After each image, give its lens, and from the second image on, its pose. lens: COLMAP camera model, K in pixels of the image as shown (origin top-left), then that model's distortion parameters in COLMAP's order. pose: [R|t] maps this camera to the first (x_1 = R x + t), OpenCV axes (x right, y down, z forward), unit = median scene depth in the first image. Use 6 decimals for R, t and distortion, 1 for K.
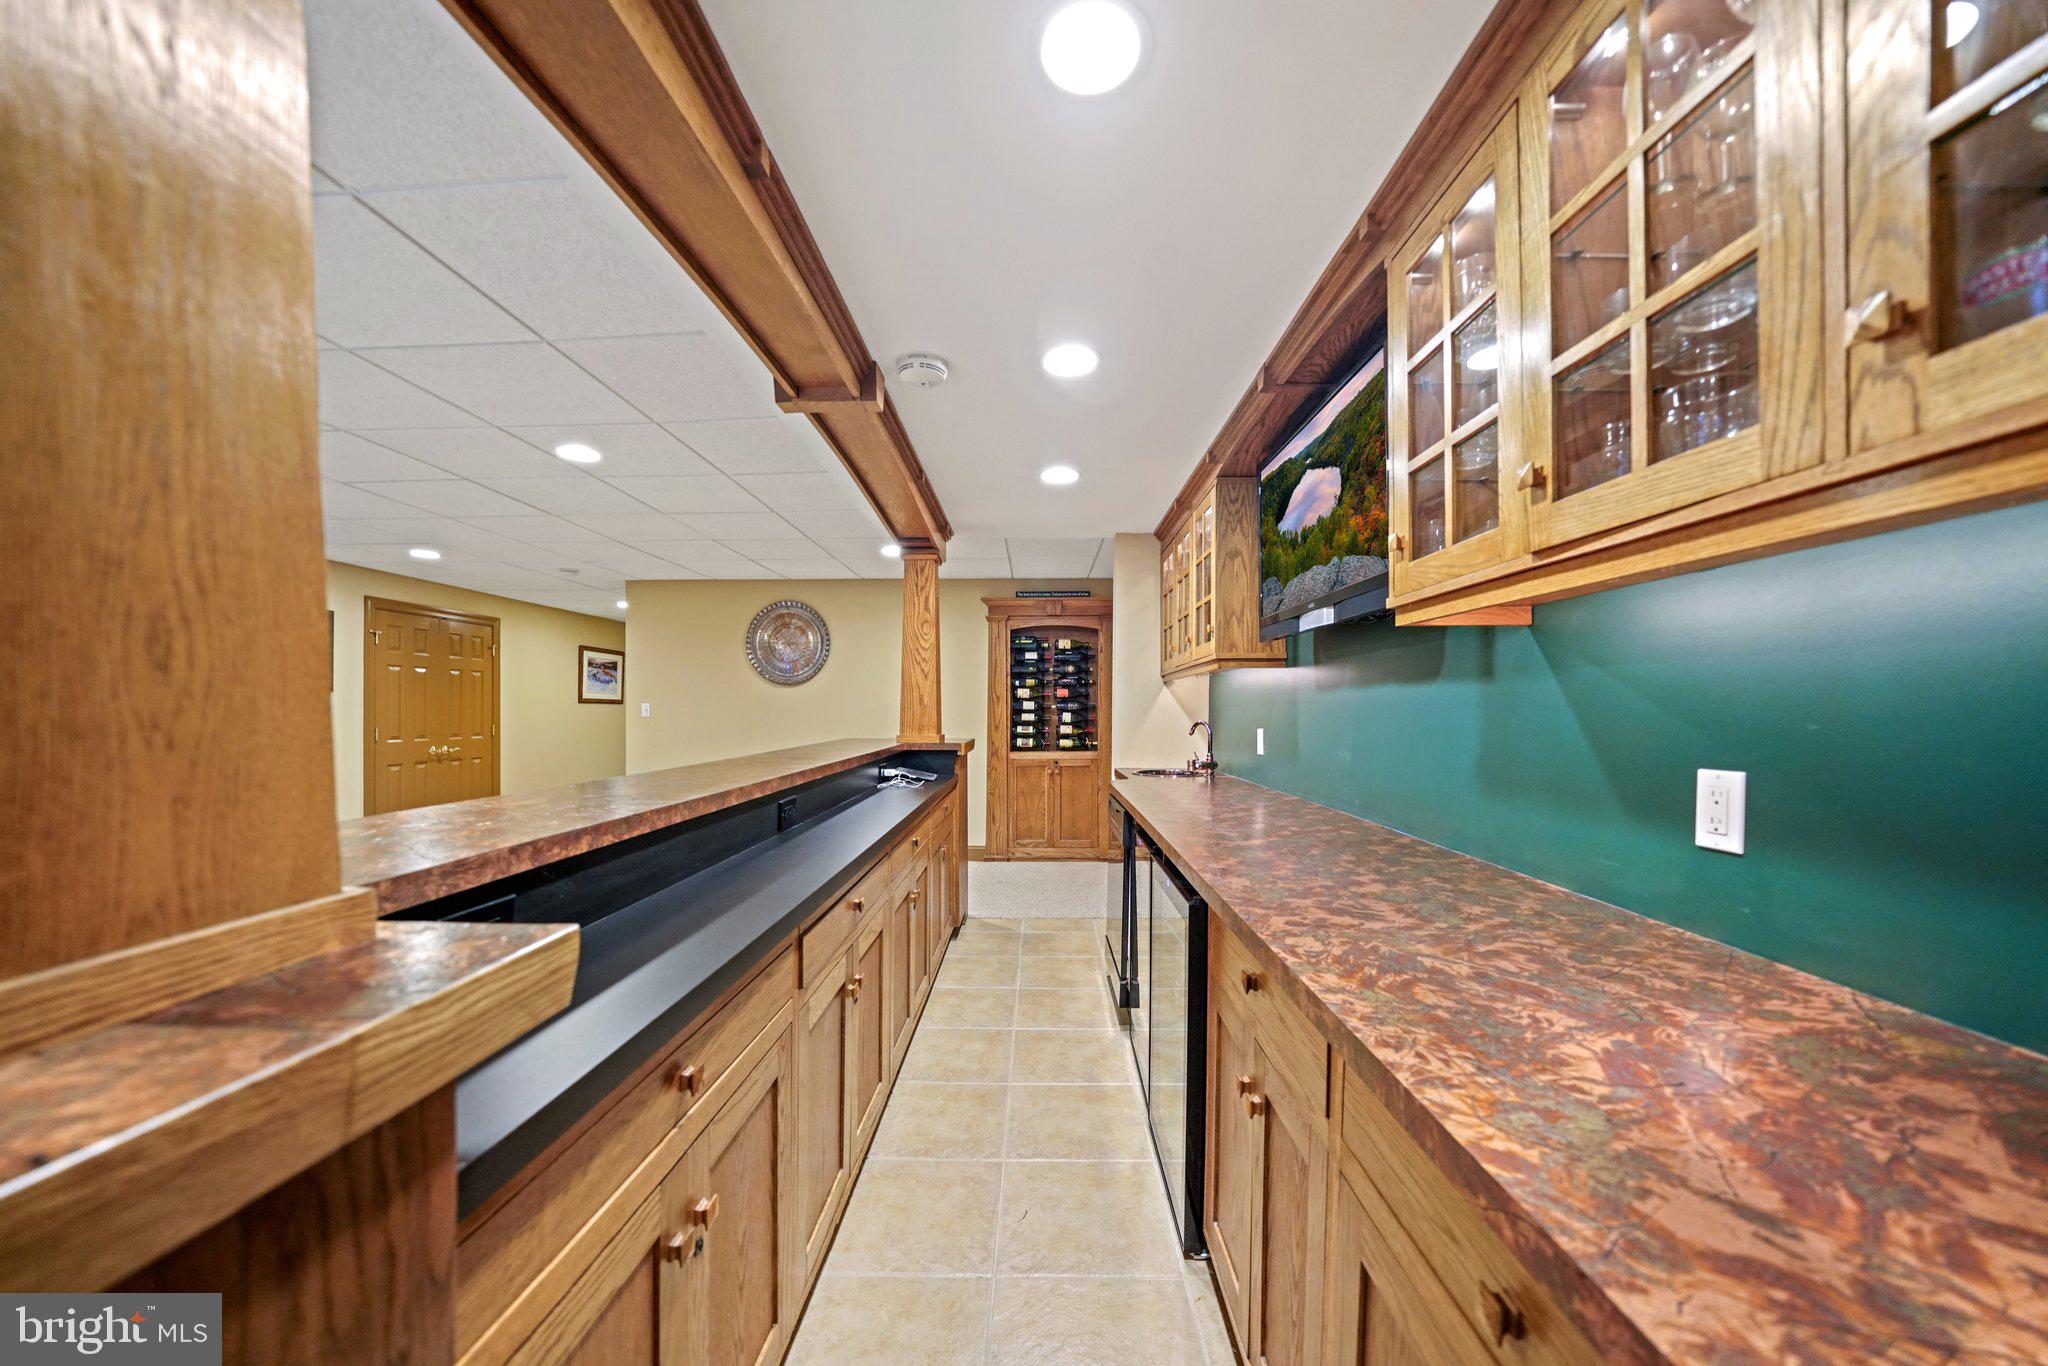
lens RADIAL K [[704.1, 0, 1043.1], [0, 704.1, 710.7], [0, 0, 1]] dist [-0.002211, 0.000807]
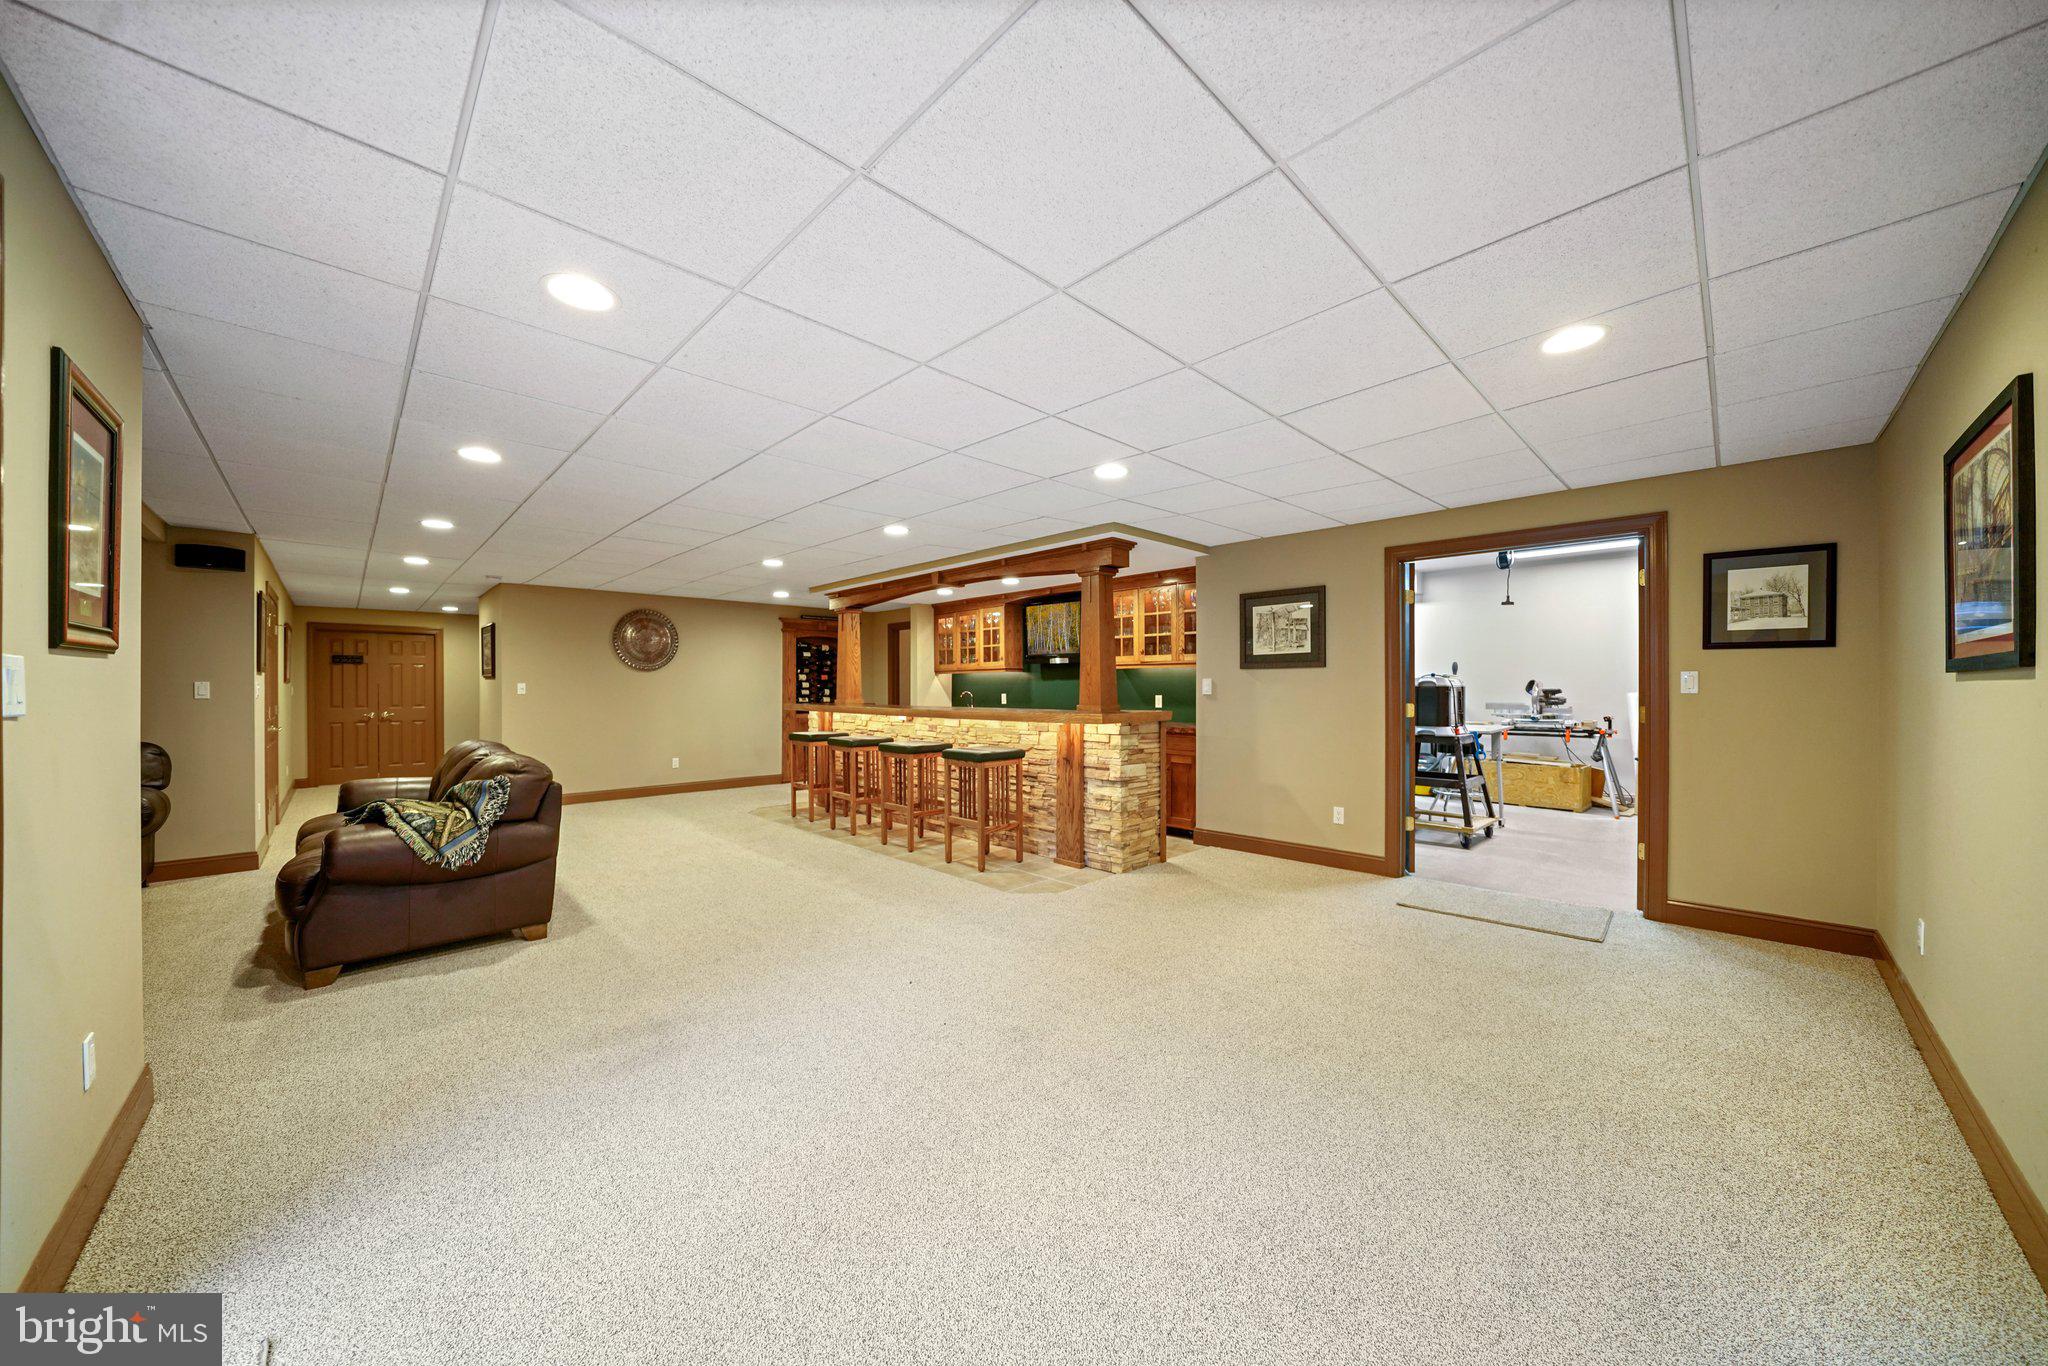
lens RADIAL K [[704.1, 0, 1023.4], [0, 704.1, 685.1], [0, 0, 1]] dist [-0.002211, 0.000807]
pose [[0.698764, 0.000078, 0.715353, -0.830941], [0.003791, 0.999986, -0.003812, 0.001062], [-0.715342, 0.005376, 0.698753, -0.485196]]
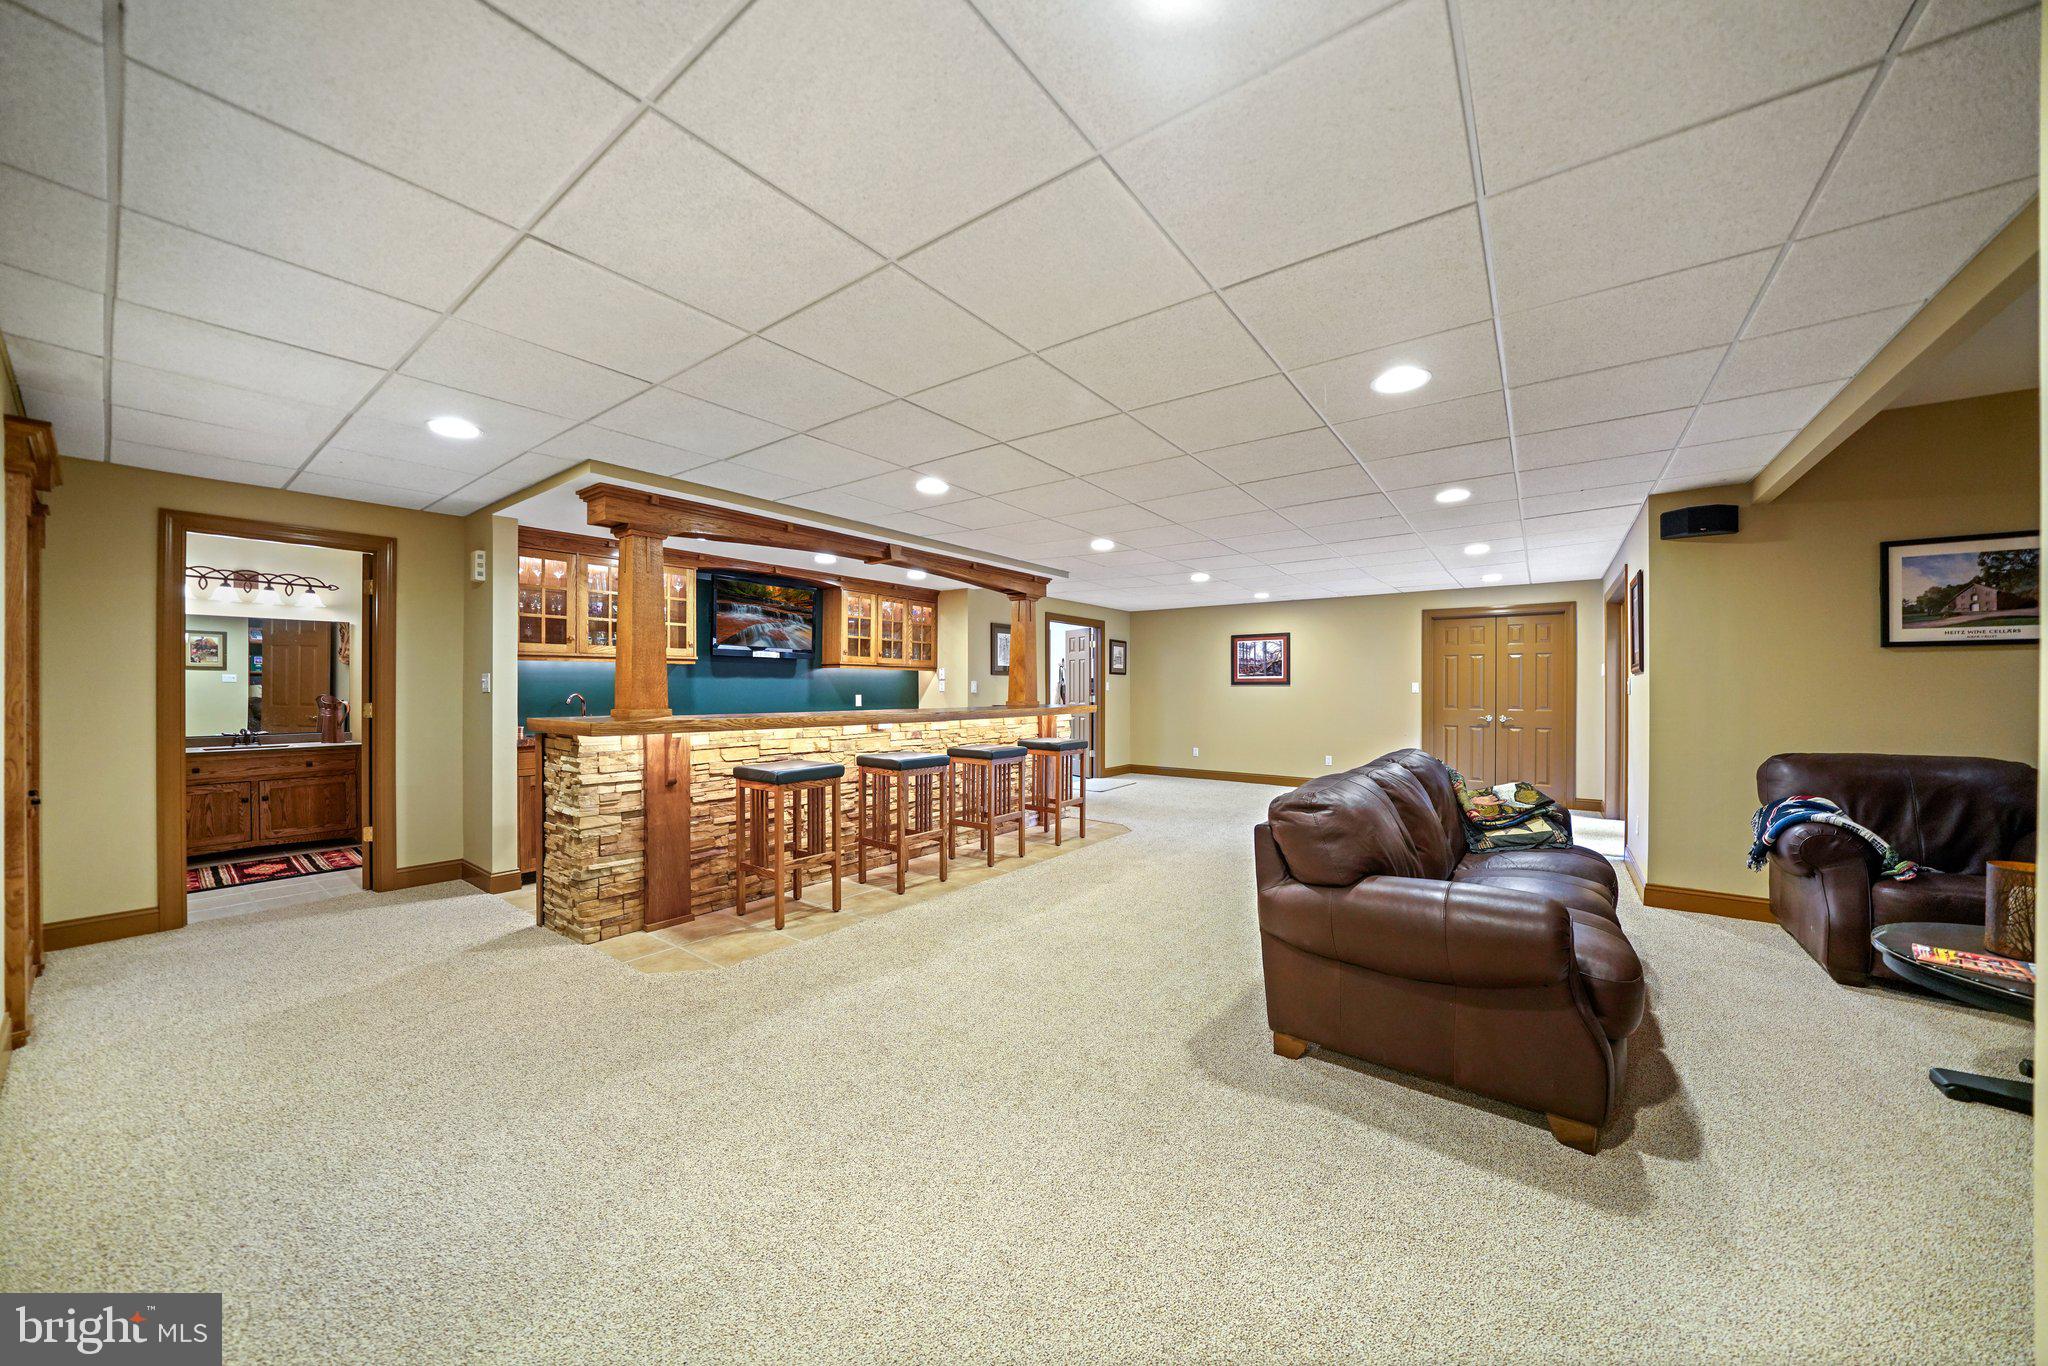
lens RADIAL K [[704.1, 0, 1026.6], [0, 704.1, 687.0], [0, 0, 1]] dist [-0.002211, 0.000807]
pose [[-0.810542, -0.000544, 0.585680, -0.799915], [-0.000554, 1.000000, 0.000162, 0.000370], [-0.585680, -0.000193, -0.810543, 1.016716]]
